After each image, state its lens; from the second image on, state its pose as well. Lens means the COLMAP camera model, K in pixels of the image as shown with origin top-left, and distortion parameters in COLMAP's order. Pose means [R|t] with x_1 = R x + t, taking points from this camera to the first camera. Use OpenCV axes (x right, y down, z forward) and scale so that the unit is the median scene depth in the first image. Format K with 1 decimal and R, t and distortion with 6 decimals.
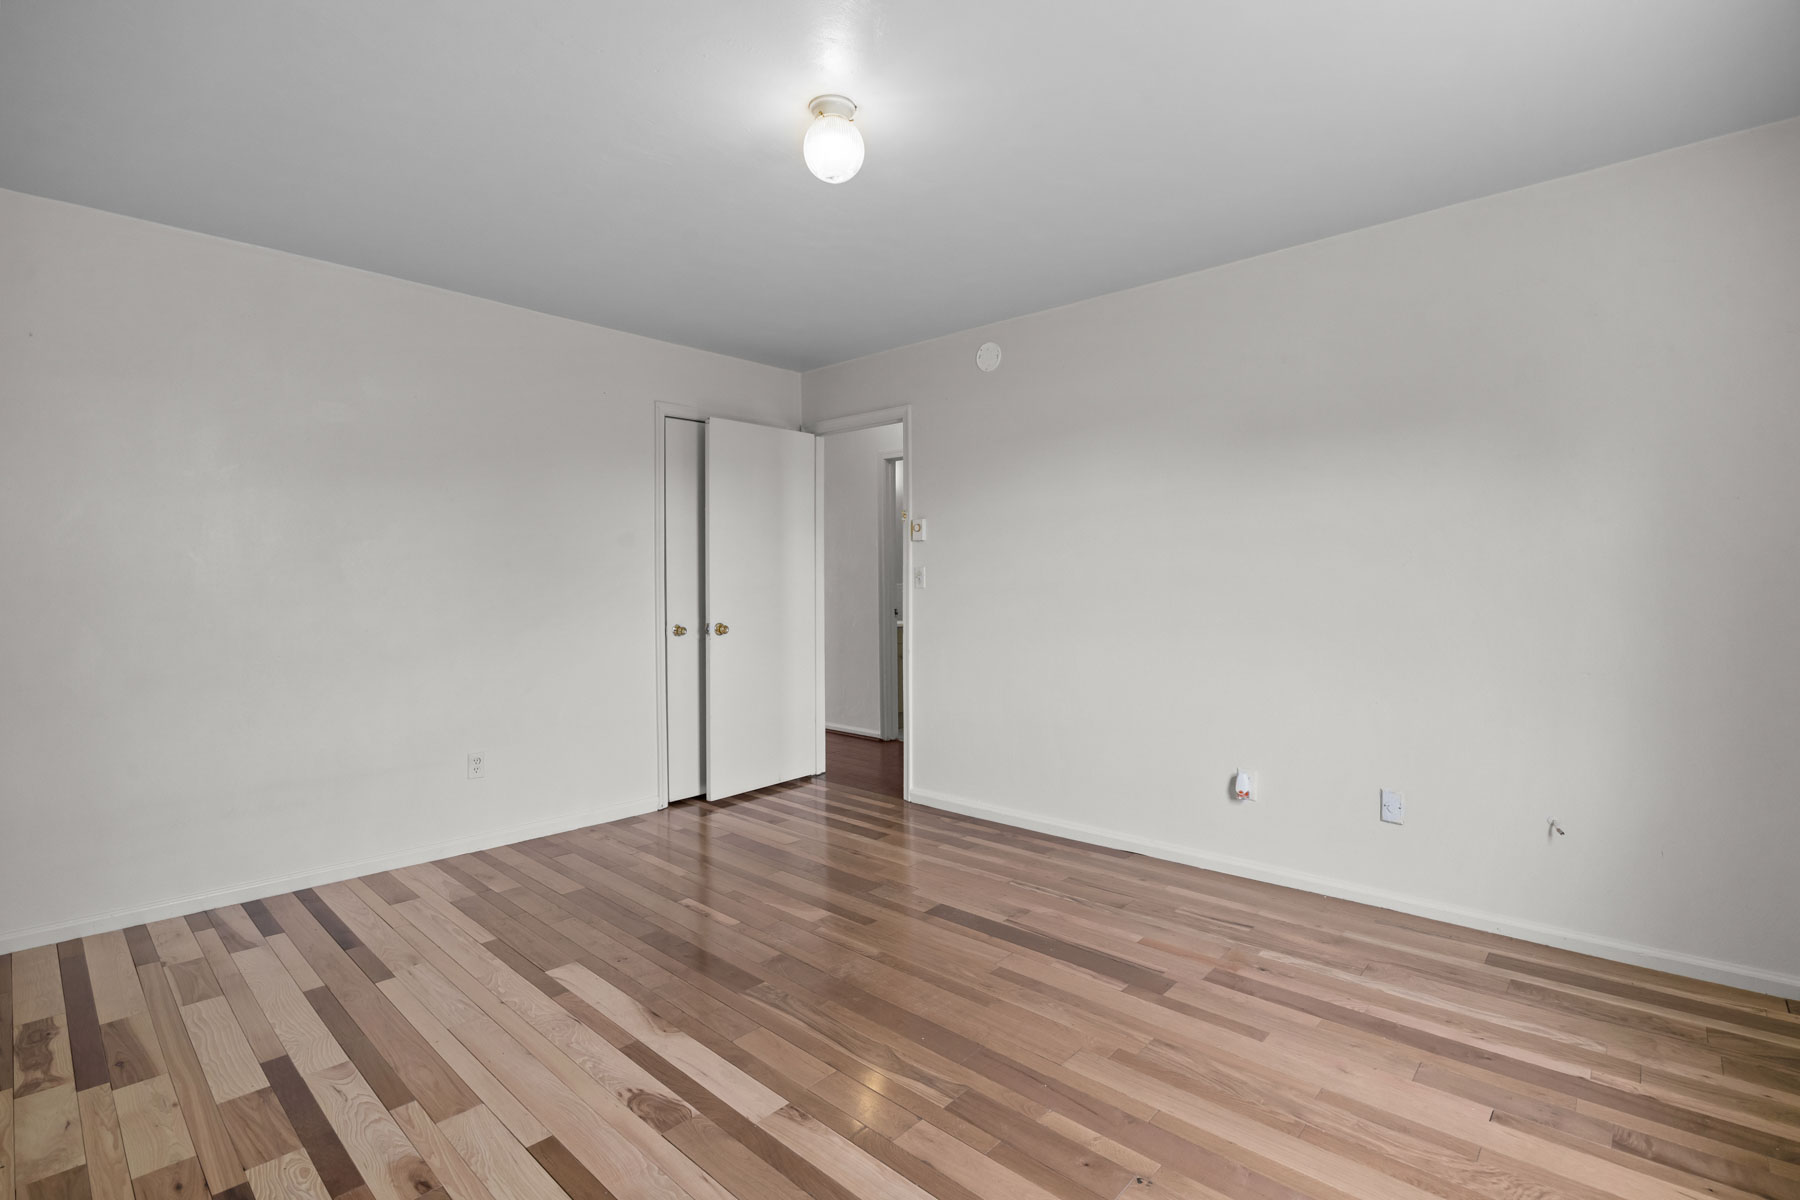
lens RADIAL K [[821.5, 0, 908.6], [0, 821.5, 577.1], [0, 0, 1]] dist [-0.019496, 0.001045]
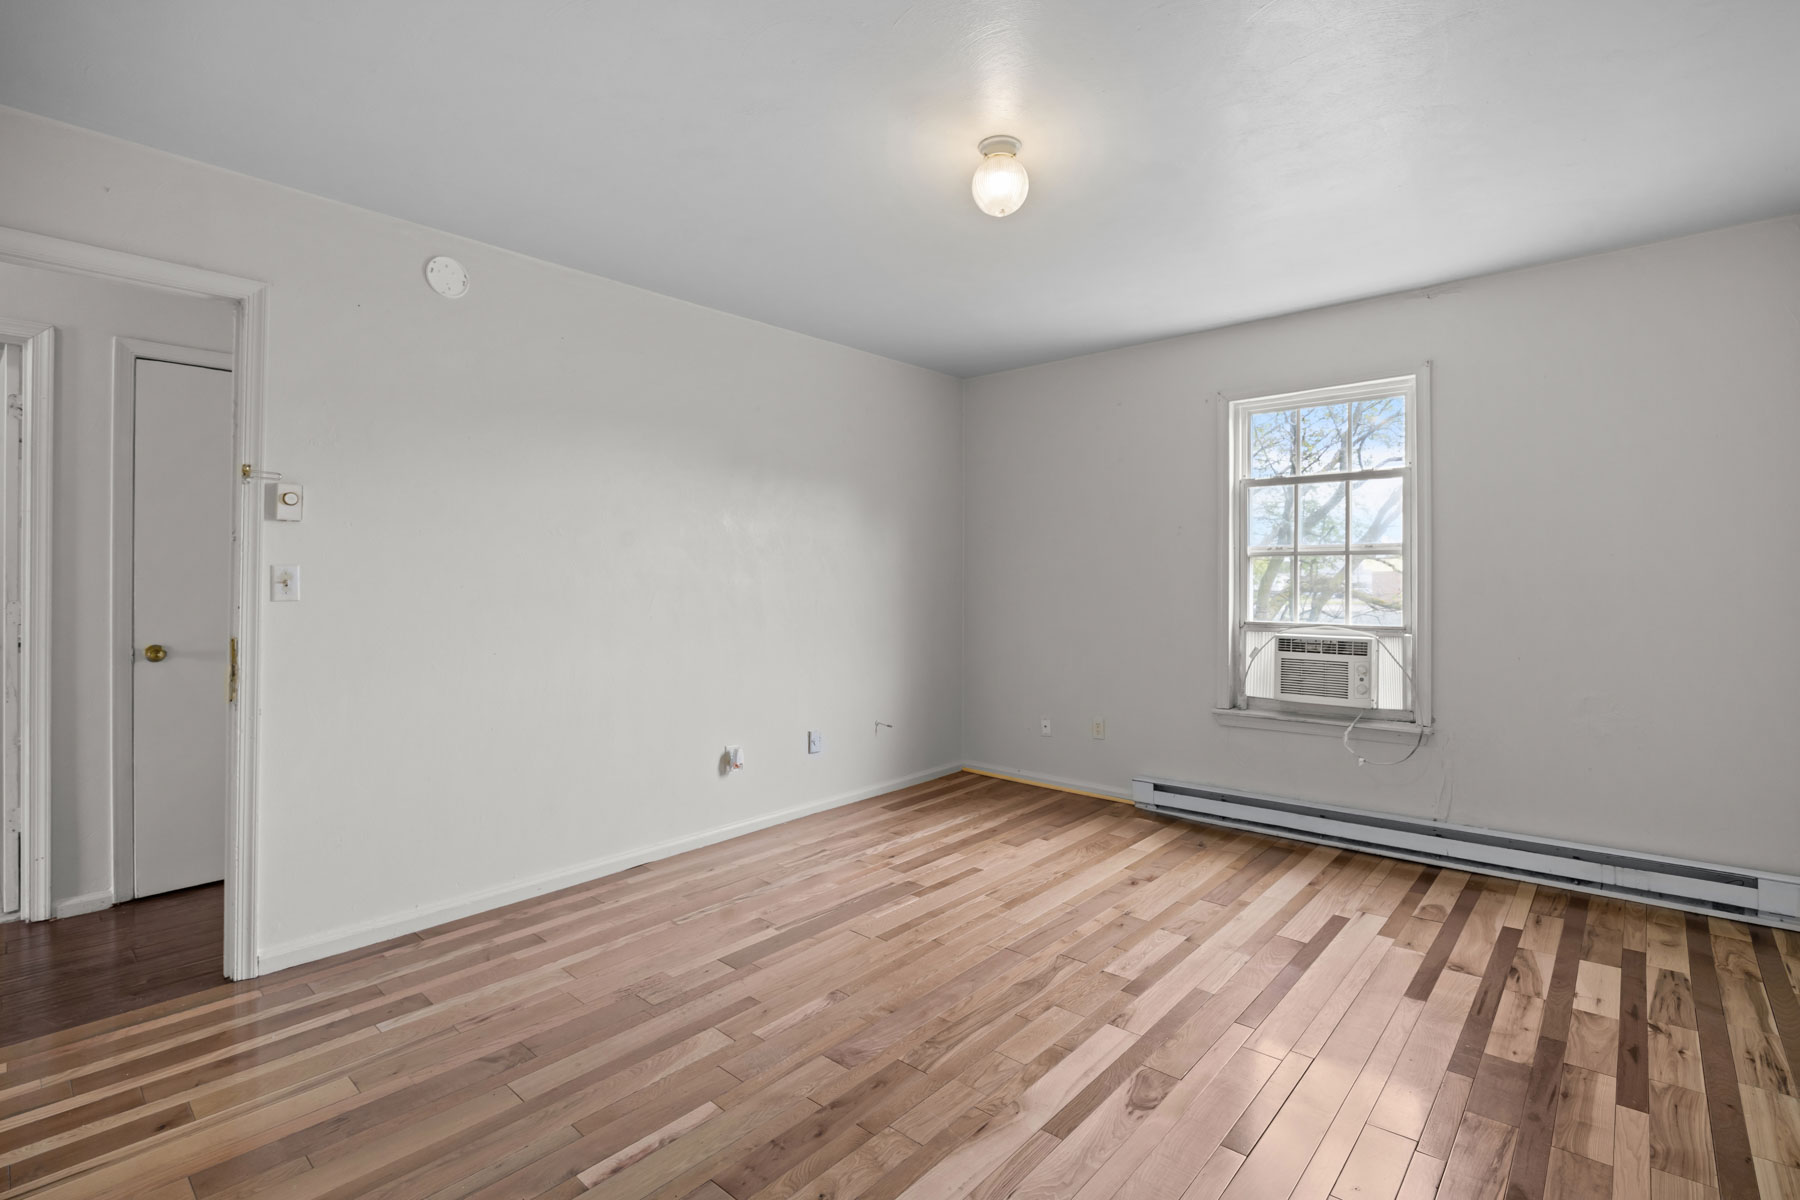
lens RADIAL K [[821.5, 0, 908.6], [0, 821.5, 577.1], [0, 0, 1]] dist [-0.019496, 0.001045]
pose [[-0.008173, 0.010929, 0.999907, -0.929734], [0.003899, 0.999933, -0.010897, 0.005999], [-0.999959, 0.003809, -0.008215, 0.901617]]
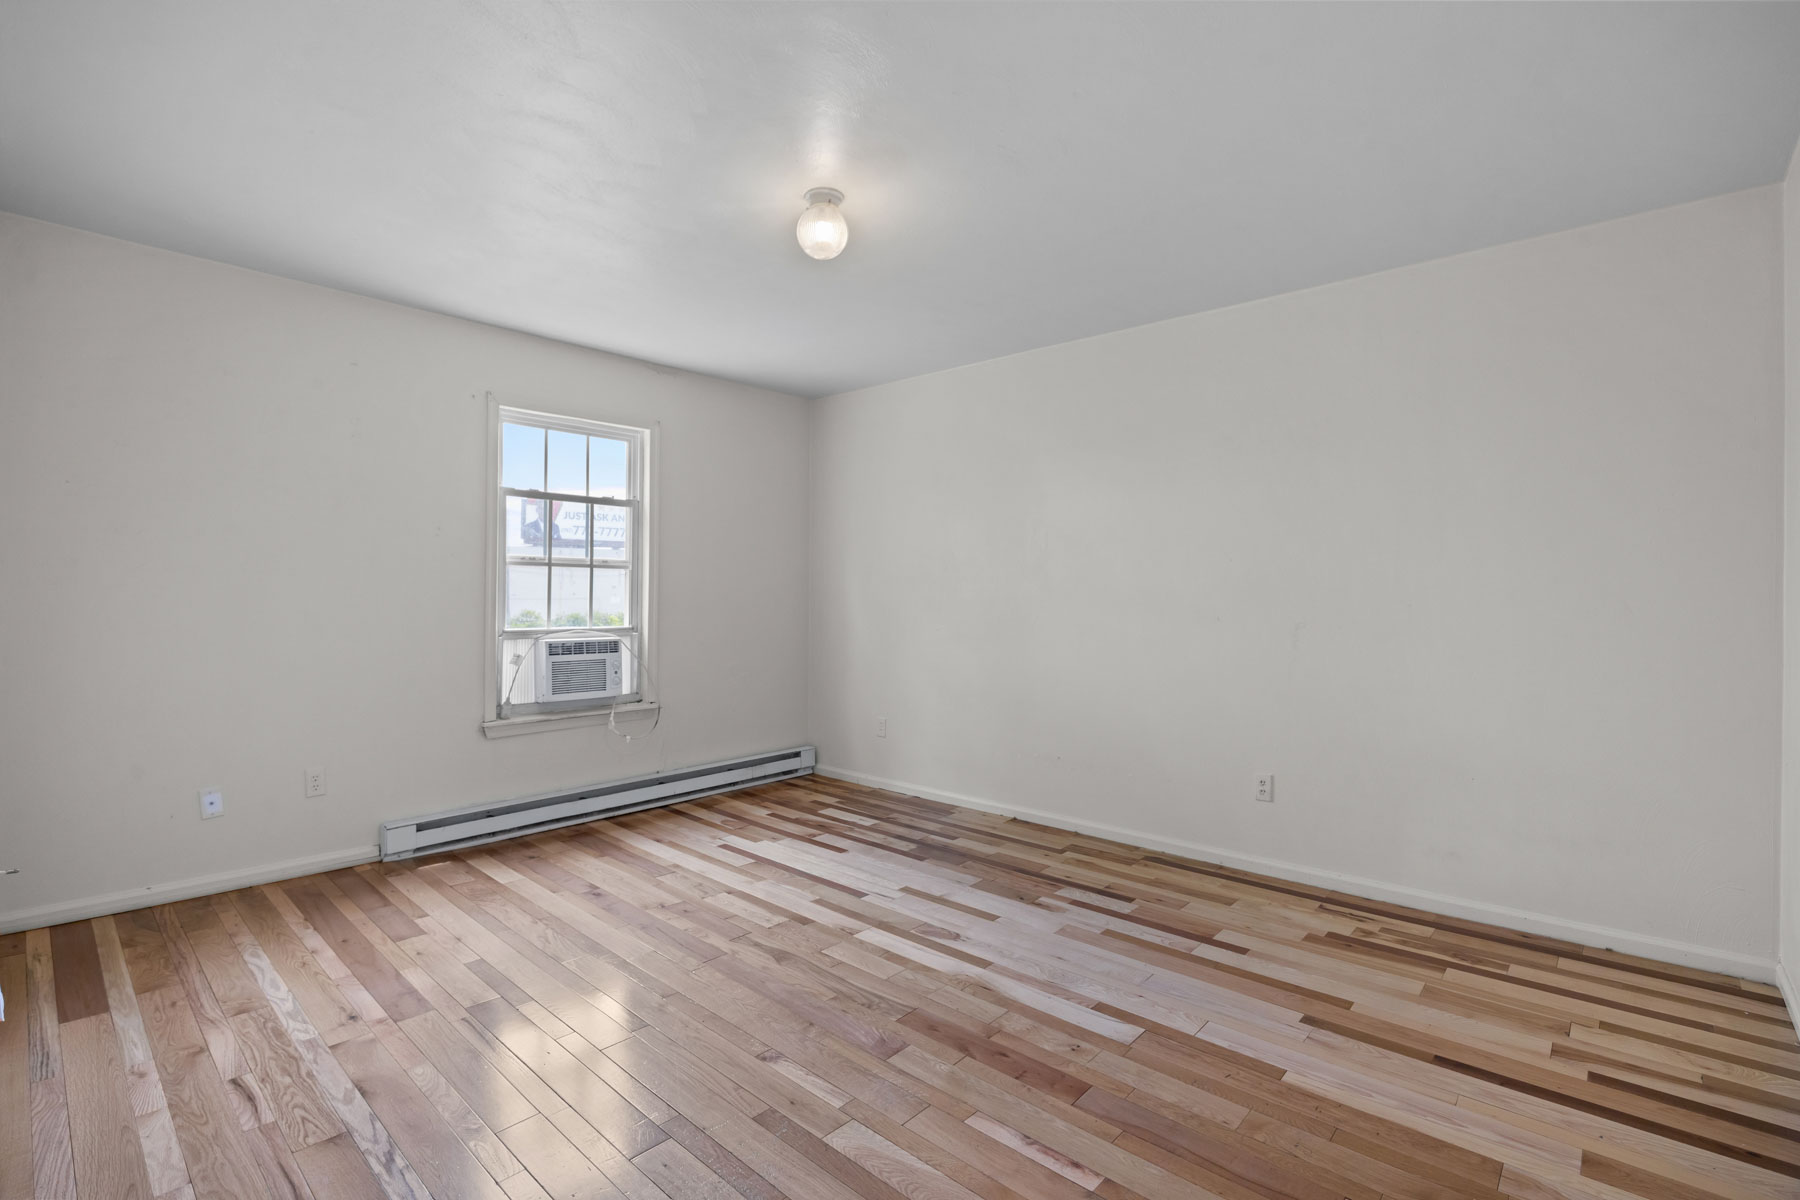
lens RADIAL K [[821.5, 0, 908.6], [0, 821.5, 577.1], [0, 0, 1]] dist [-0.019496, 0.001045]
pose [[-0.999991, 0.000694, -0.004075, -0.170136], [0.000770, 0.999822, -0.018871, 0.005893], [0.004061, -0.018874, -0.999814, 1.762370]]
